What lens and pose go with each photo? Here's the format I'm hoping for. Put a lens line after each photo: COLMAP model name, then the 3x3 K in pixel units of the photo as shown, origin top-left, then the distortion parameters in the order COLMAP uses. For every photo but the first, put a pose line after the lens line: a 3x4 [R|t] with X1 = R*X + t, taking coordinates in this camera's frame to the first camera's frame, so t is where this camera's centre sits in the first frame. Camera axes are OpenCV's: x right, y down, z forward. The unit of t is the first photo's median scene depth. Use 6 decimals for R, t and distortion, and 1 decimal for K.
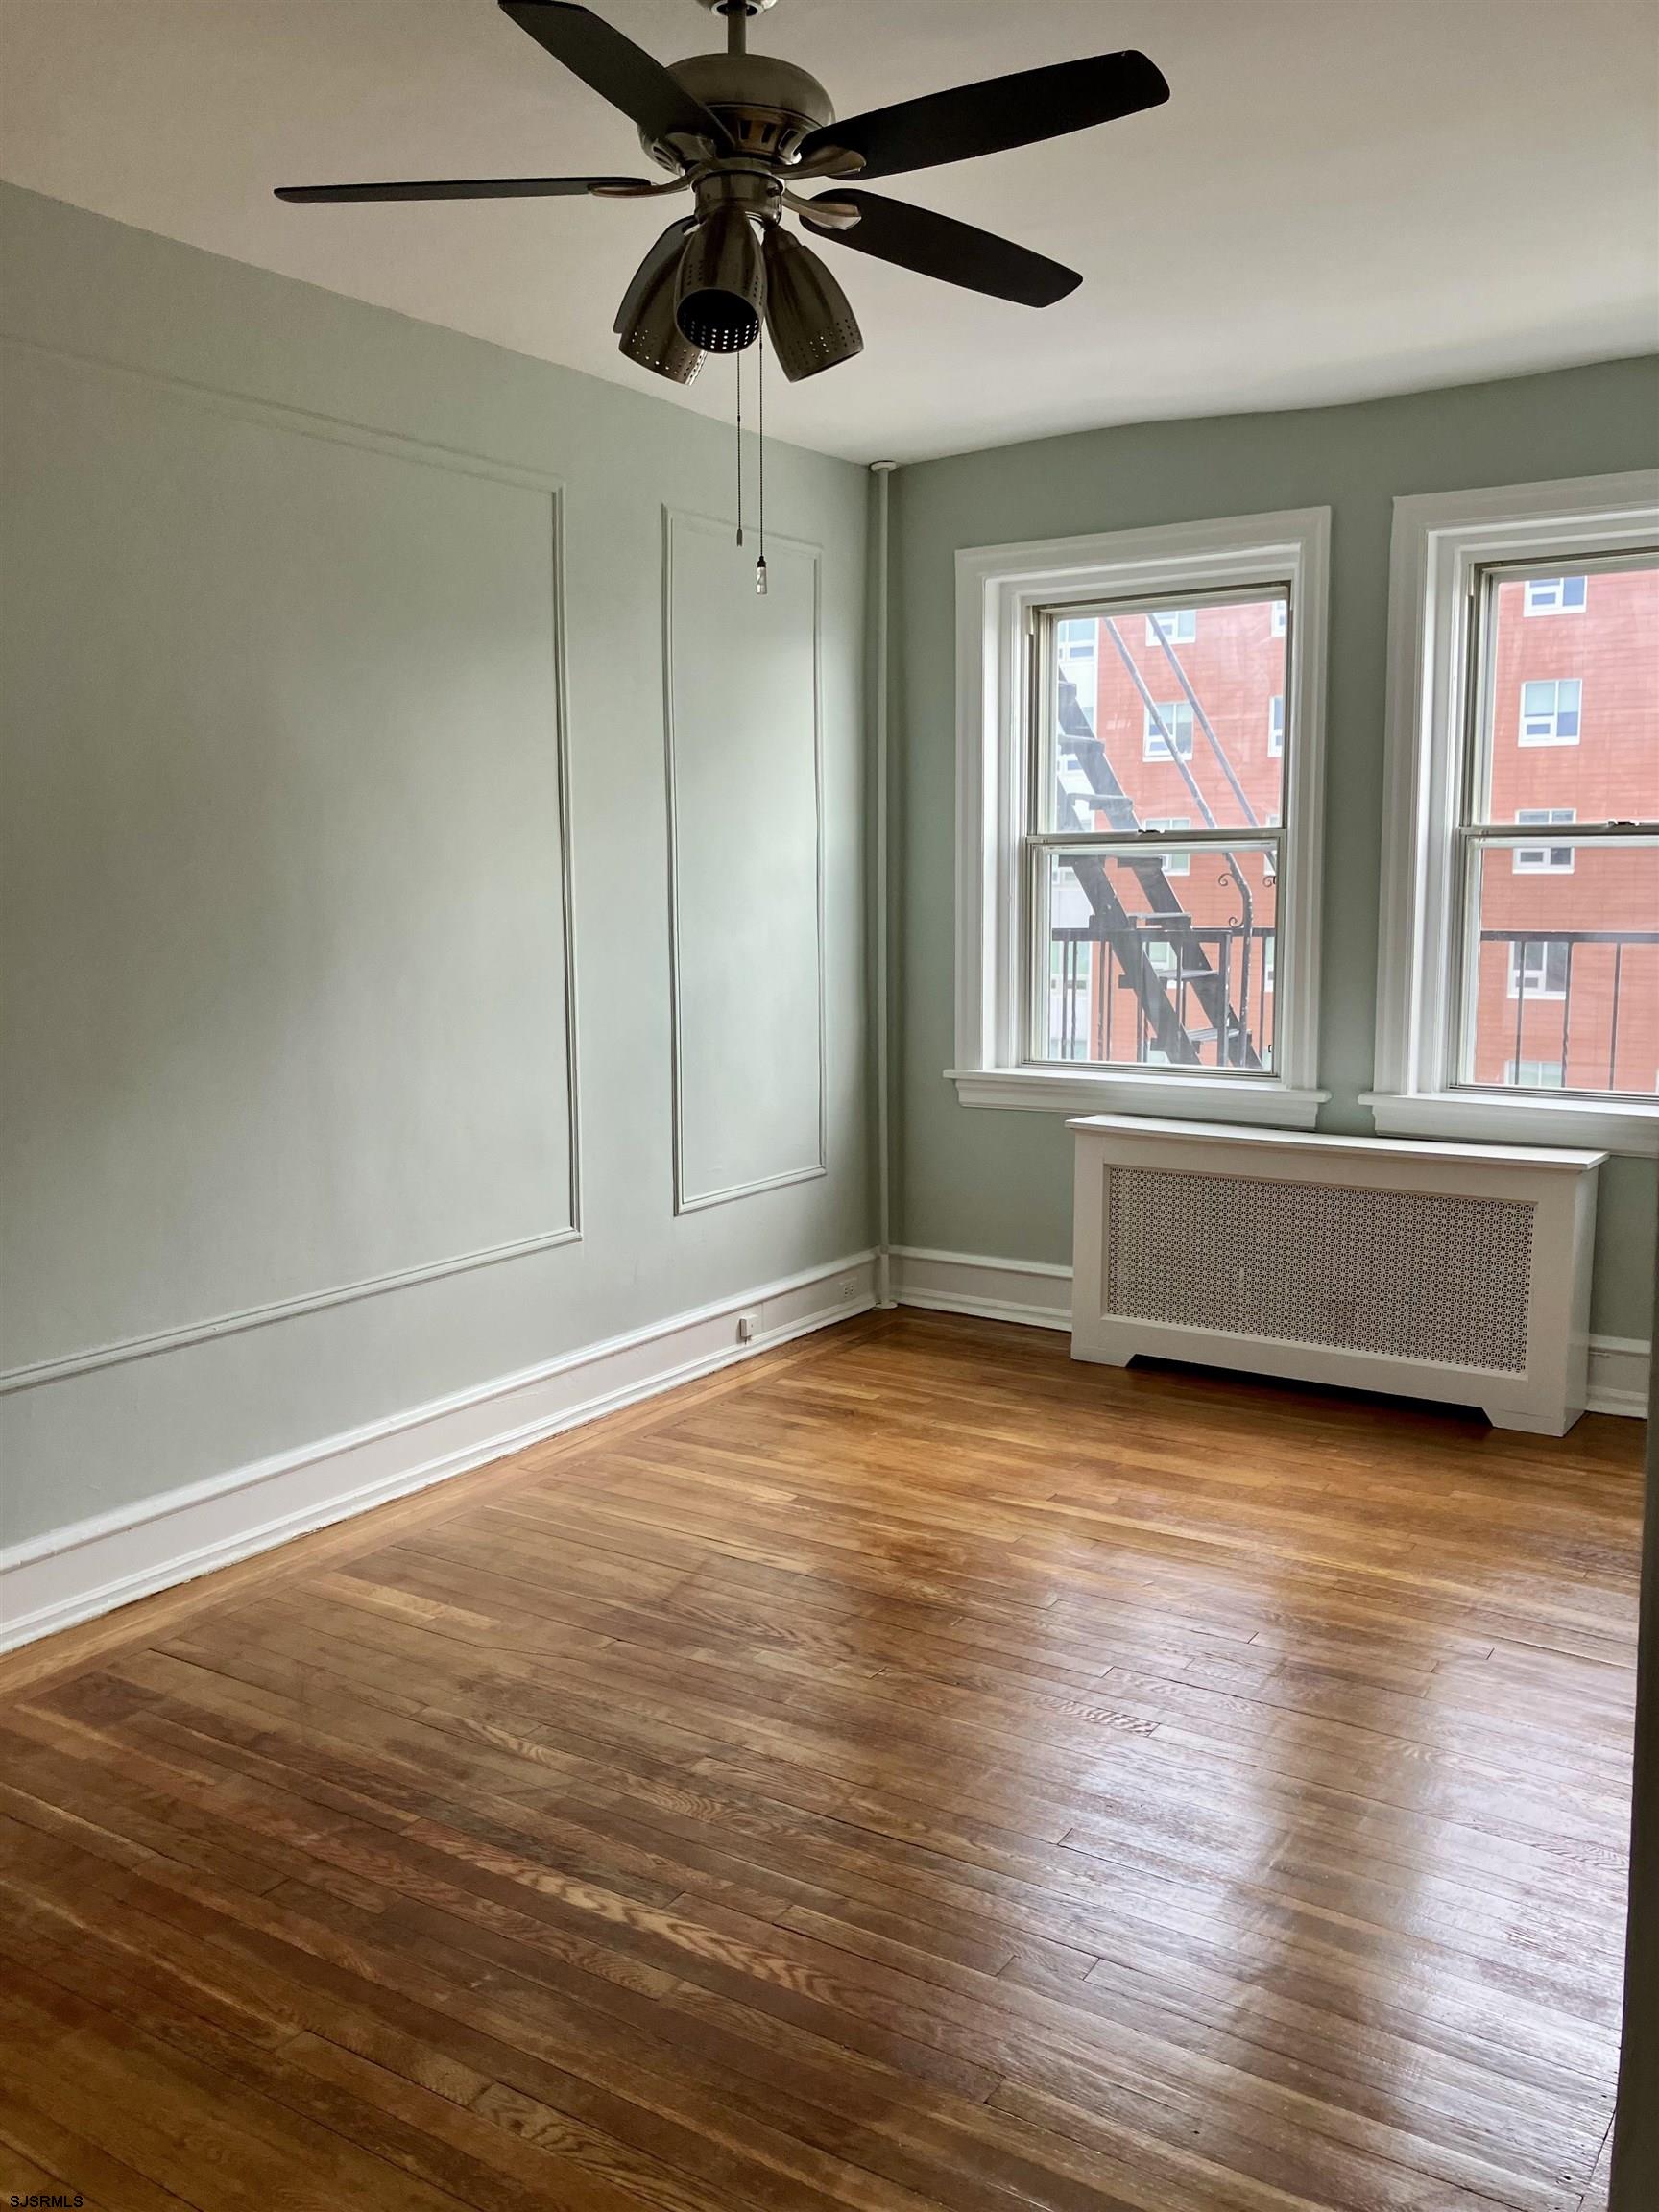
lens RADIAL K [[1849.9, 0, 728.3], [0, 1849.9, 1087.6], [0, 0, 1]] dist [0.015174, -0.024873]
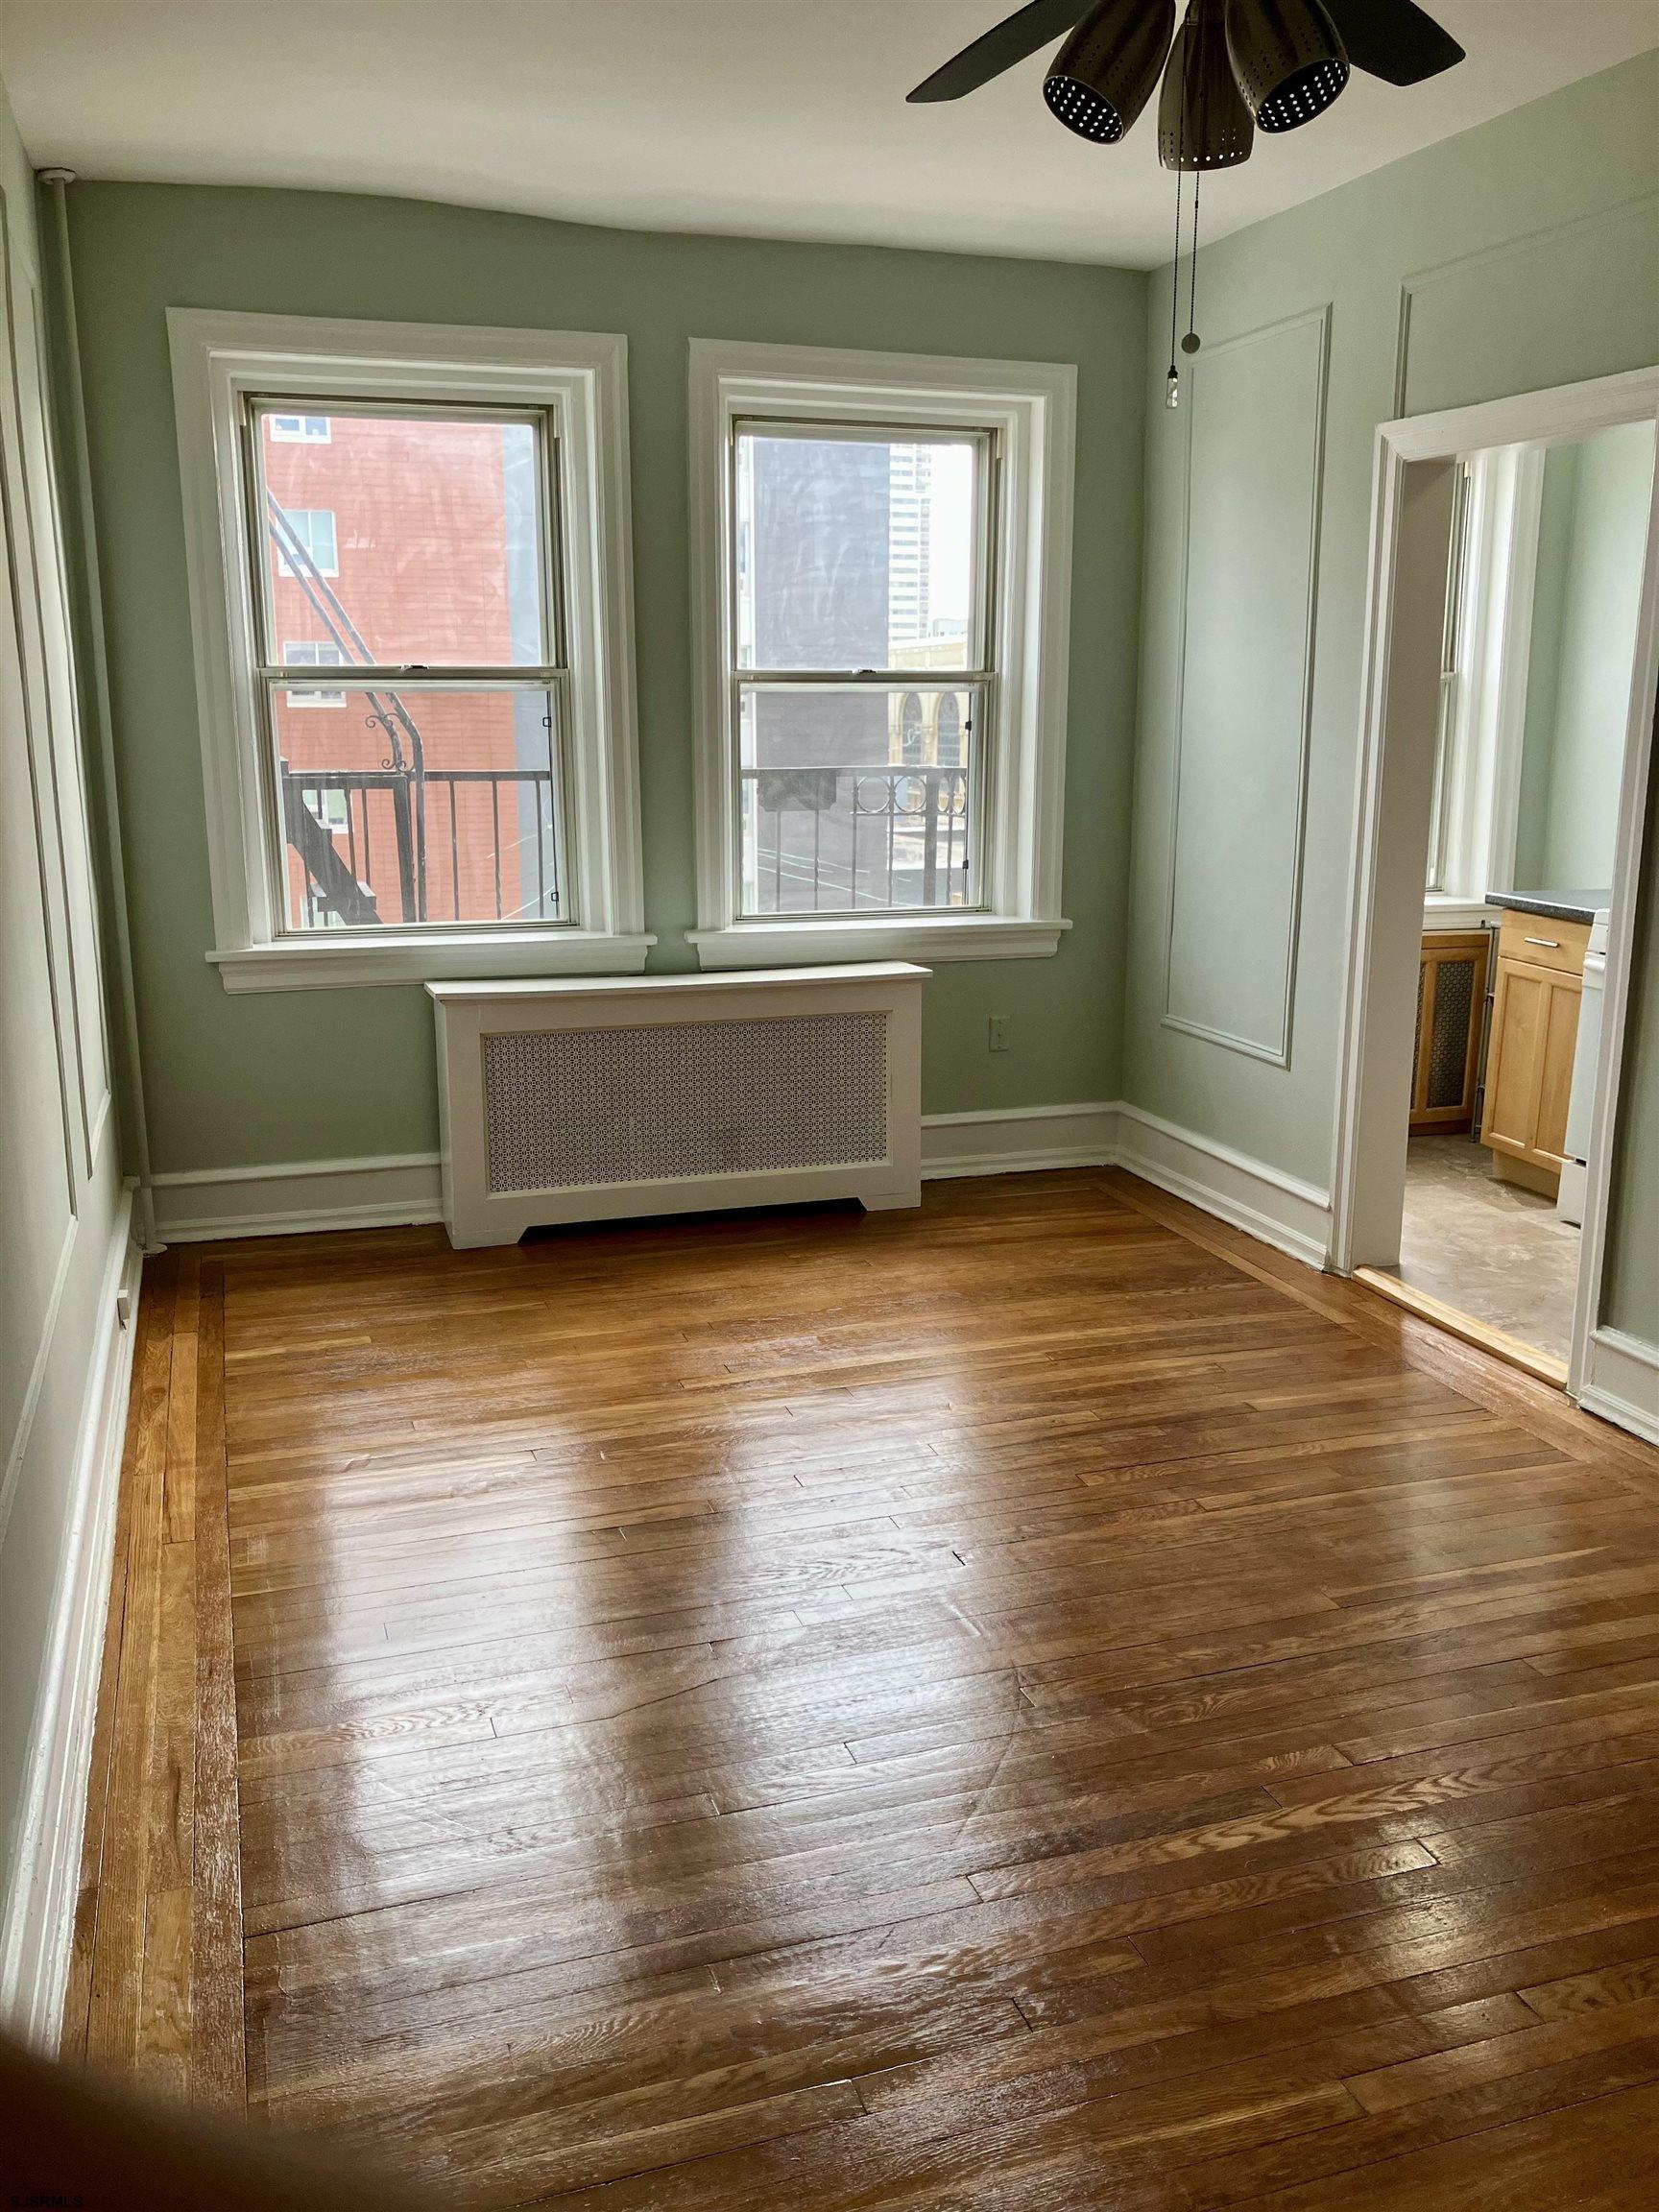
lens RADIAL K [[1849.9, 0, 848.3], [0, 1849.9, 1110.9], [0, 0, 1]] dist [0.015174, -0.024873]
pose [[0.593721, -0.166943, 0.787163, -0.422540], [0.092687, 0.985919, 0.139186, -0.032588], [-0.799315, -0.009678, 0.600835, 0.296936]]
